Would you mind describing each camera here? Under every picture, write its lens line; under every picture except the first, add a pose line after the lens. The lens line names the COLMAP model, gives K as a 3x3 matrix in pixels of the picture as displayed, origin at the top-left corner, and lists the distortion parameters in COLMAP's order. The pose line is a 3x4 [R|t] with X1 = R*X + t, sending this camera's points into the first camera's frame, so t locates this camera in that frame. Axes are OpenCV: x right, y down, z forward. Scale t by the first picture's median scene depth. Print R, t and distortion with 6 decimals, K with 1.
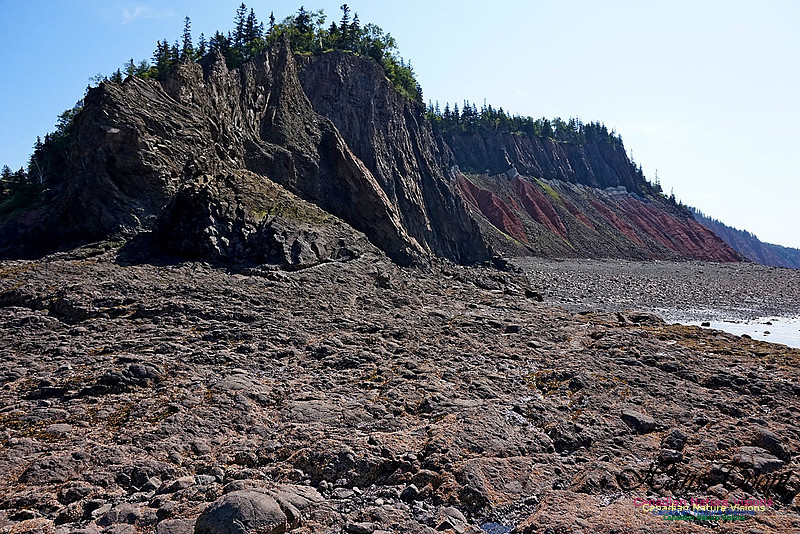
lens RADIAL K [[544.2, 0, 401.3], [0, 544.2, 270.2], [0, 0, 1]] dist [-0.045826, 0.039126]
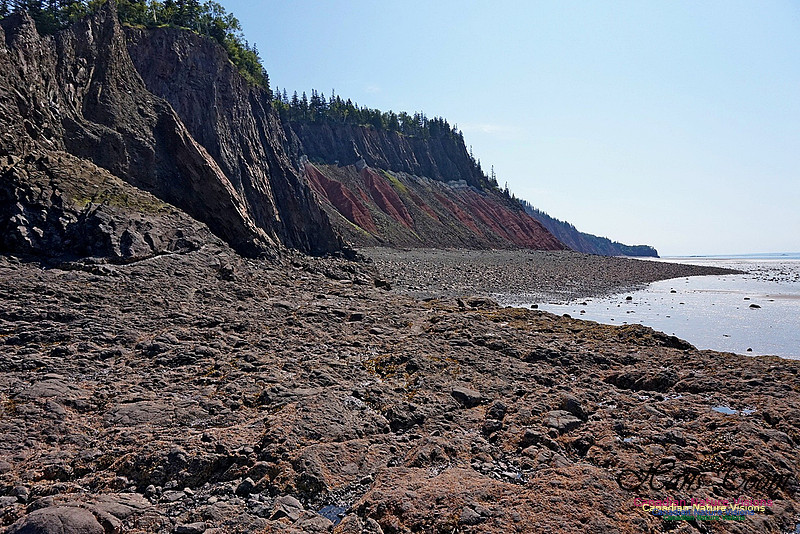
lens RADIAL K [[544.2, 0, 402.3], [0, 544.2, 269.5], [0, 0, 1]] dist [-0.045826, 0.039126]
pose [[0.962502, -0.019193, 0.270595, 0.002721], [0.014938, 0.999730, 0.017775, 0.000408], [-0.270863, -0.013067, 0.962529, -0.001149]]
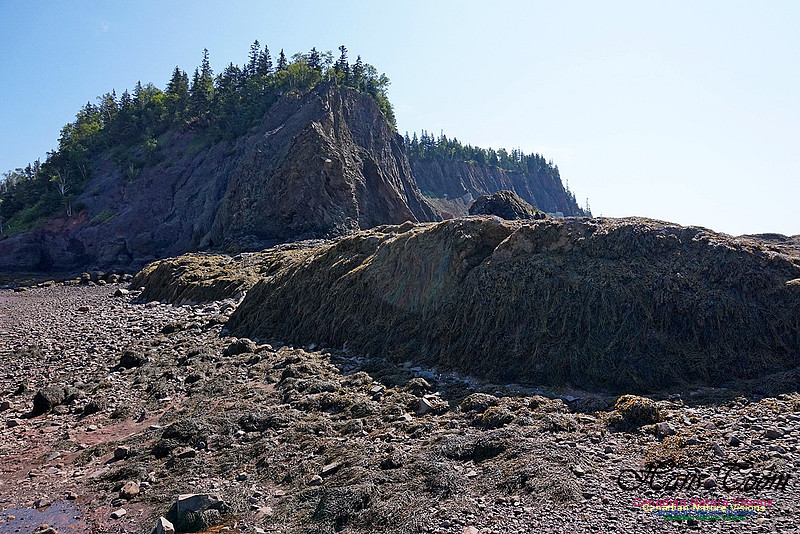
lens RADIAL K [[544.2, 0, 402.2], [0, 544.2, 270.0], [0, 0, 1]] dist [-0.045826, 0.039126]
pose [[0.991596, 0.011244, 0.128881, -0.420652], [-0.005895, 0.999108, -0.041806, 0.089500], [-0.129236, 0.040695, 0.990778, -0.425583]]
